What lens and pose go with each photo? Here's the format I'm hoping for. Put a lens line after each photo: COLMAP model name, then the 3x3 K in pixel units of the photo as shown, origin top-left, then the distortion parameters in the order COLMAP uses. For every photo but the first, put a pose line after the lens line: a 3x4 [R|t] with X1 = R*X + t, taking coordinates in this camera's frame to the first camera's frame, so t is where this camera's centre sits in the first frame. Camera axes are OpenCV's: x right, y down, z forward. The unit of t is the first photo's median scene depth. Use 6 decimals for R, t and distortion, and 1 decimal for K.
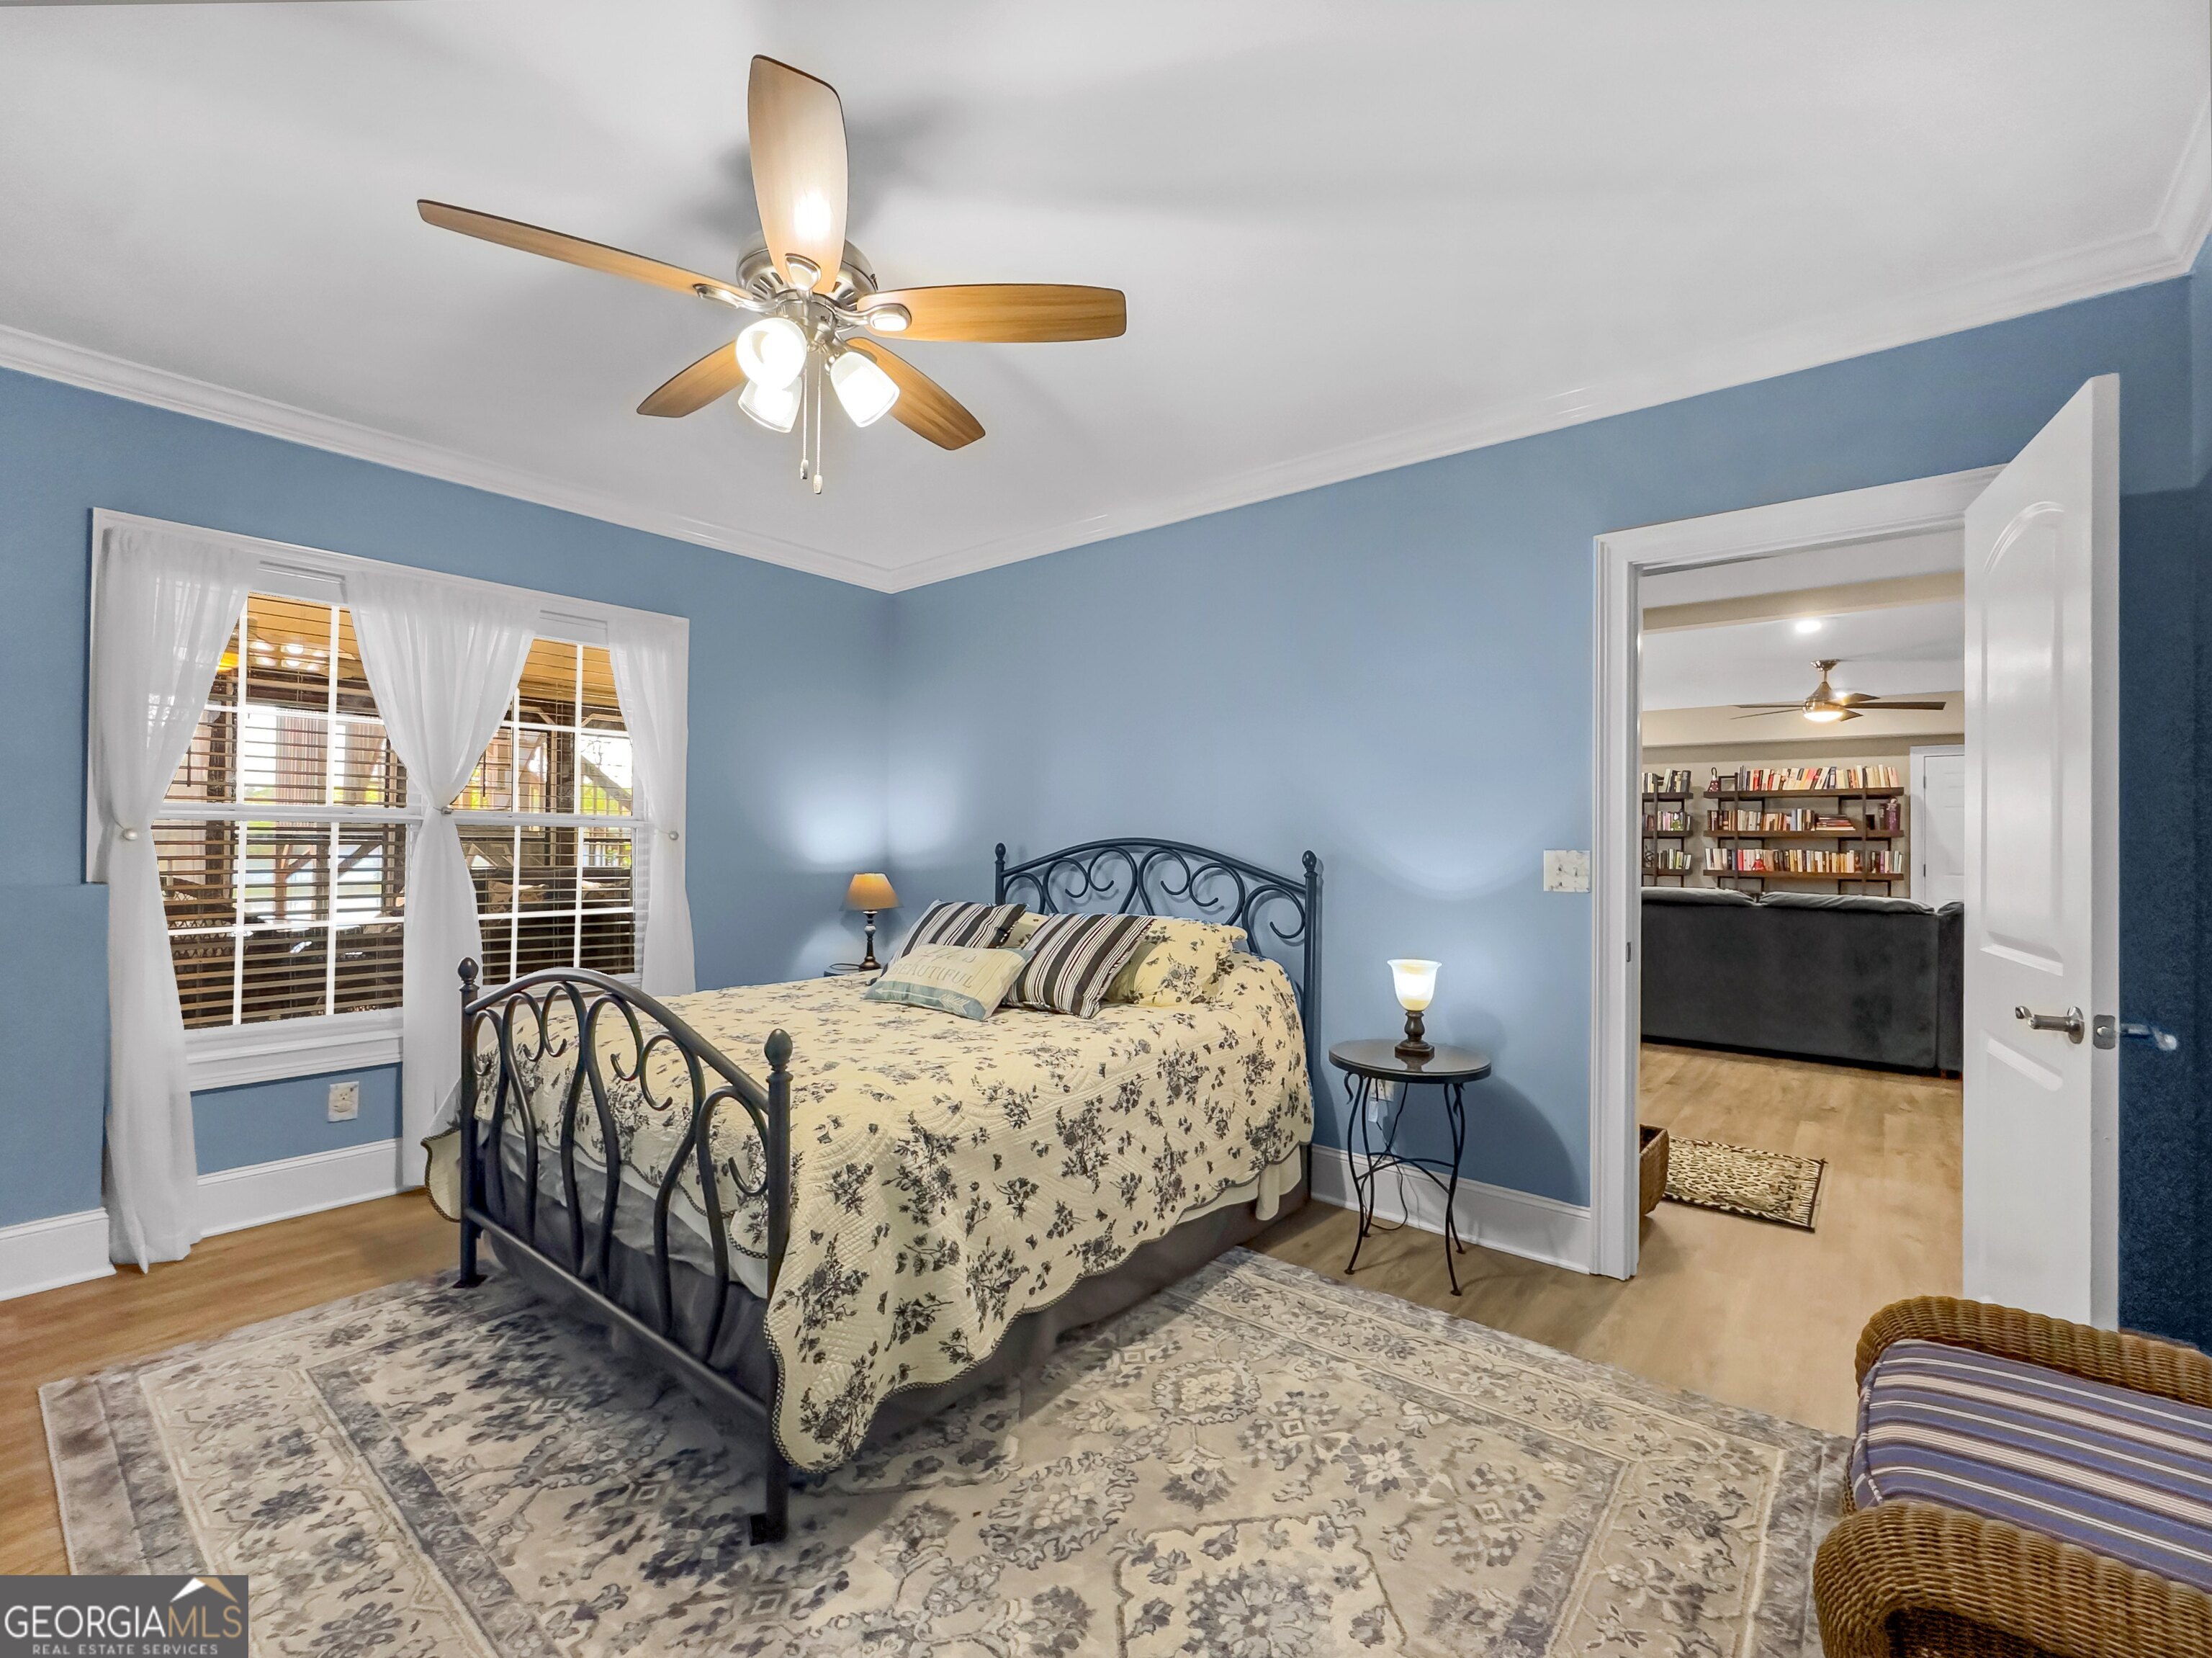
lens RADIAL K [[972.3, 0, 1100.6], [0, 972.3, 823.4], [0, 0, 1]] dist [0.002538, 0.000079]
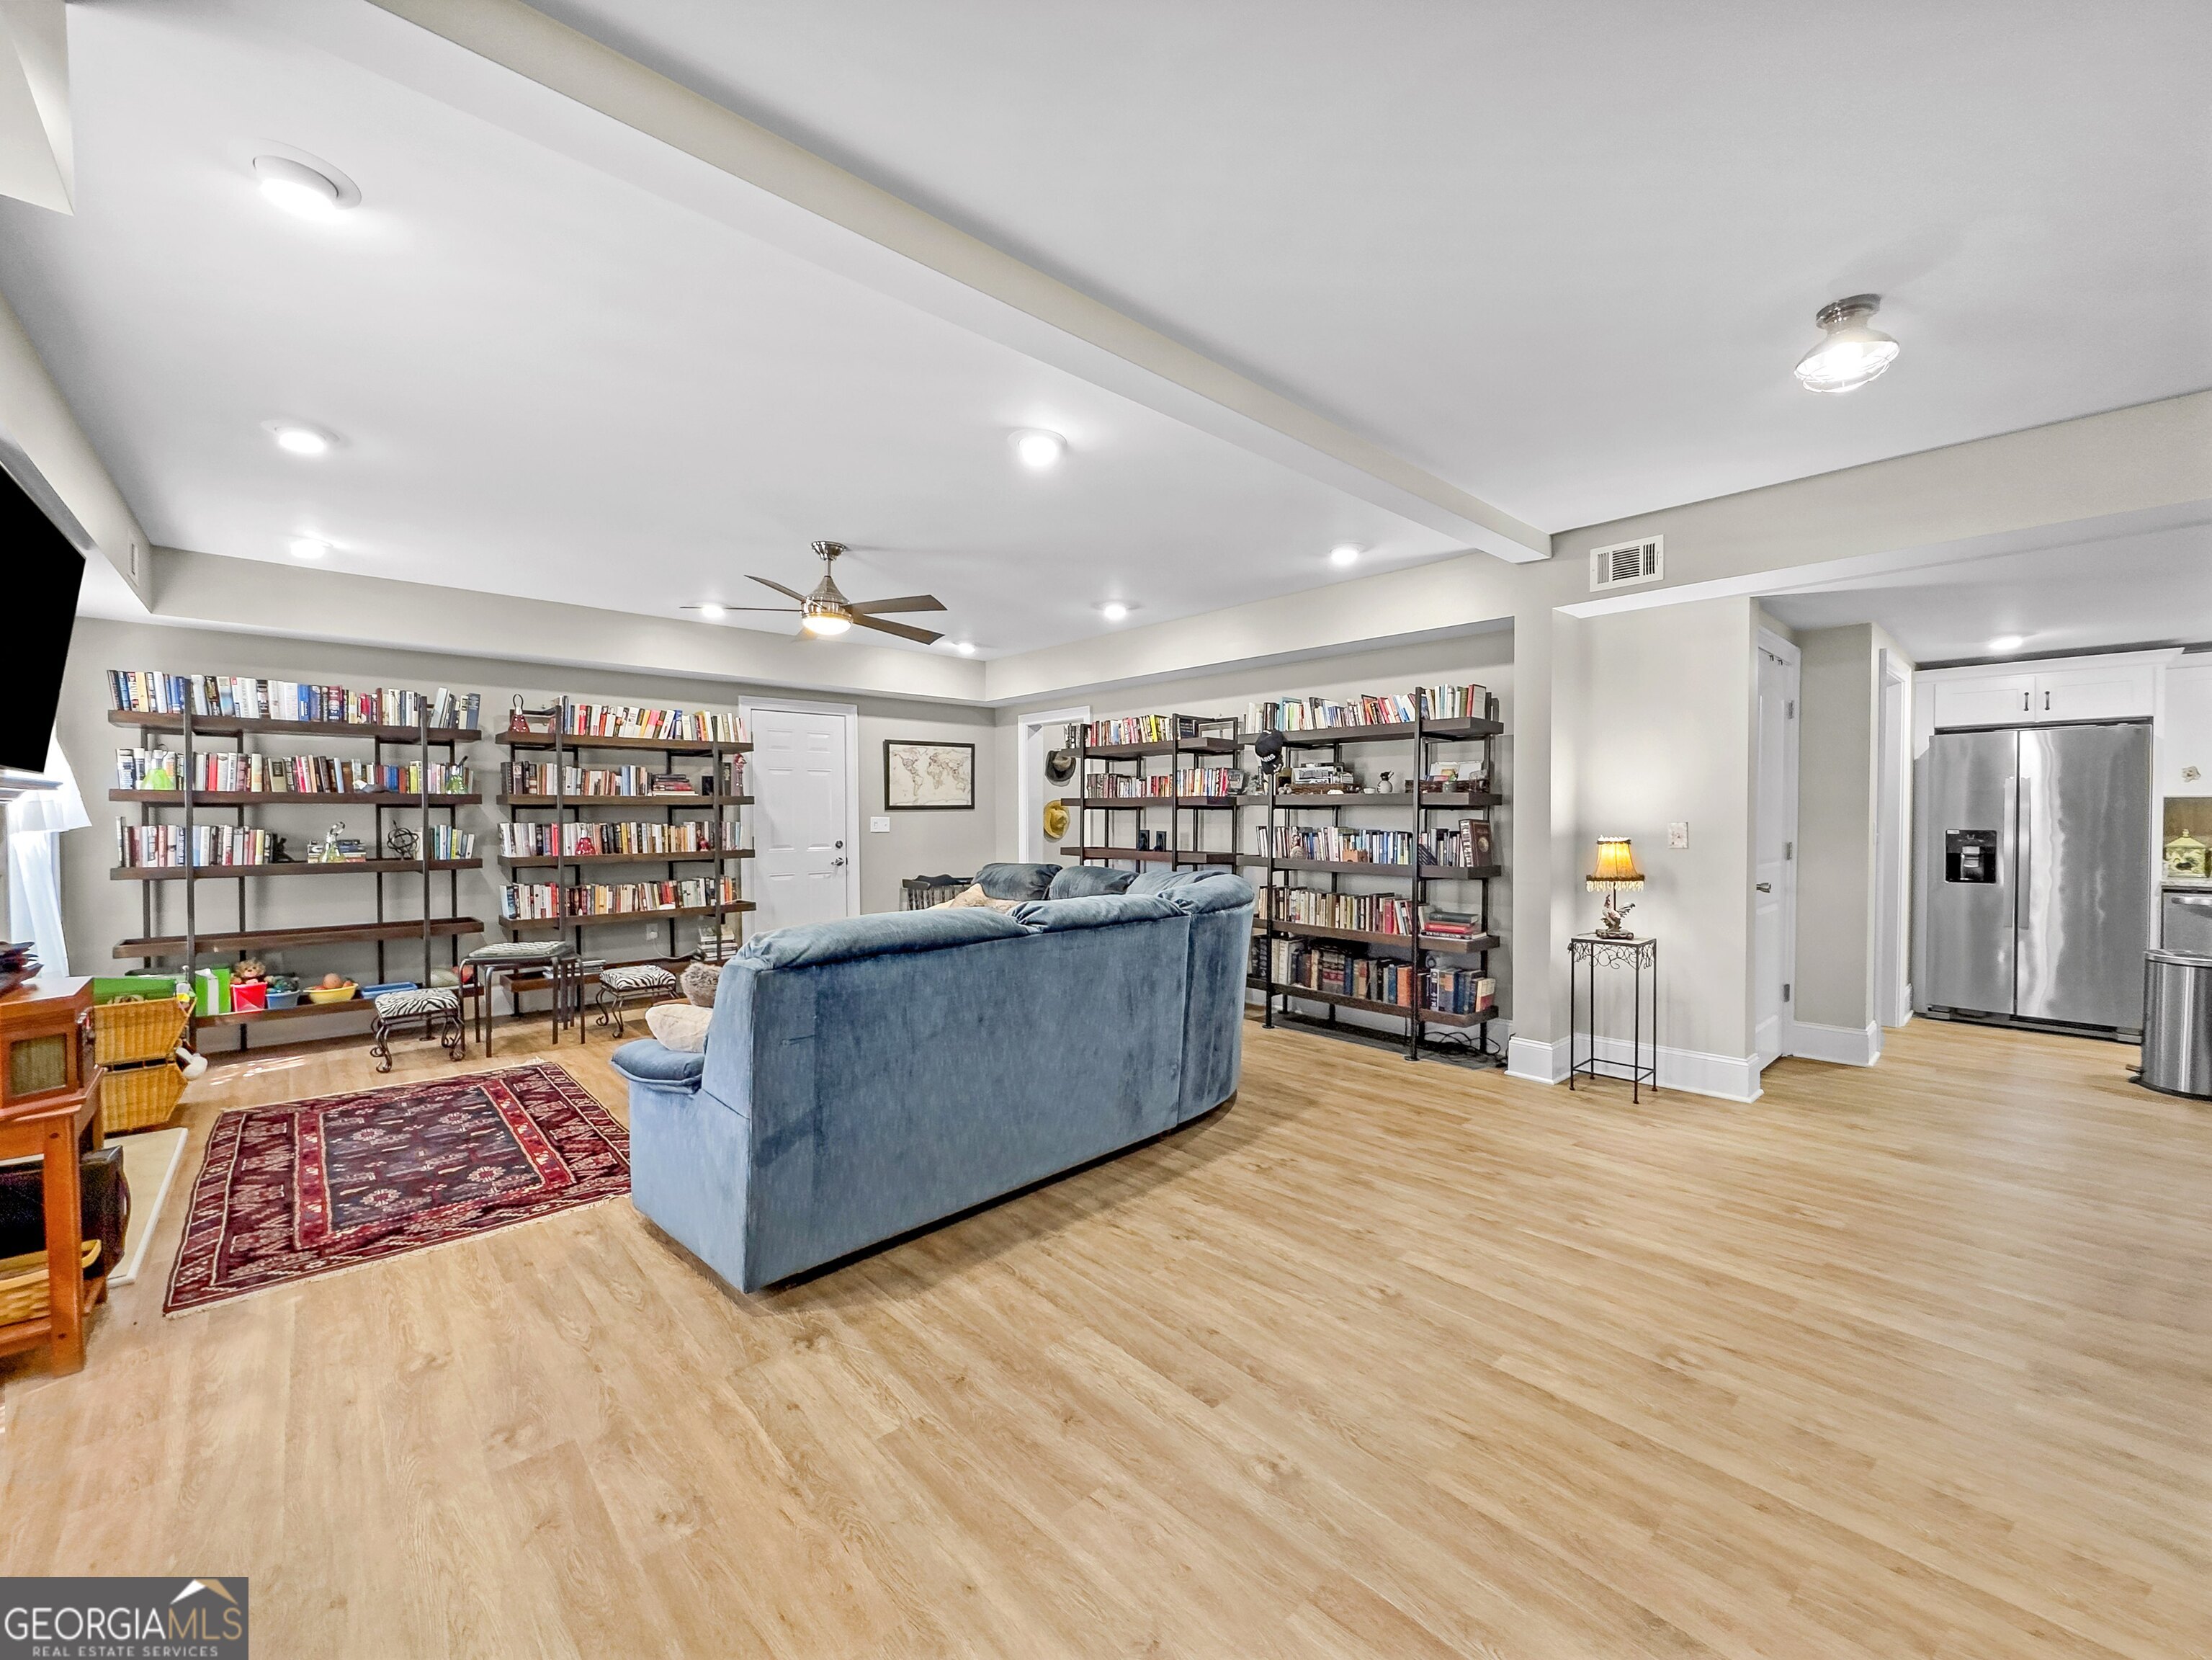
lens RADIAL K [[886.8, 0, 1093.8], [0, 886.8, 823.6], [0, 0, 1]] dist [0.011110, 0.000207]
pose [[0.151983, -0.020455, 0.988171, 0.122219], [-0.009865, 0.999705, 0.022211, 0.009949], [-0.988334, -0.013124, 0.151736, 0.566072]]
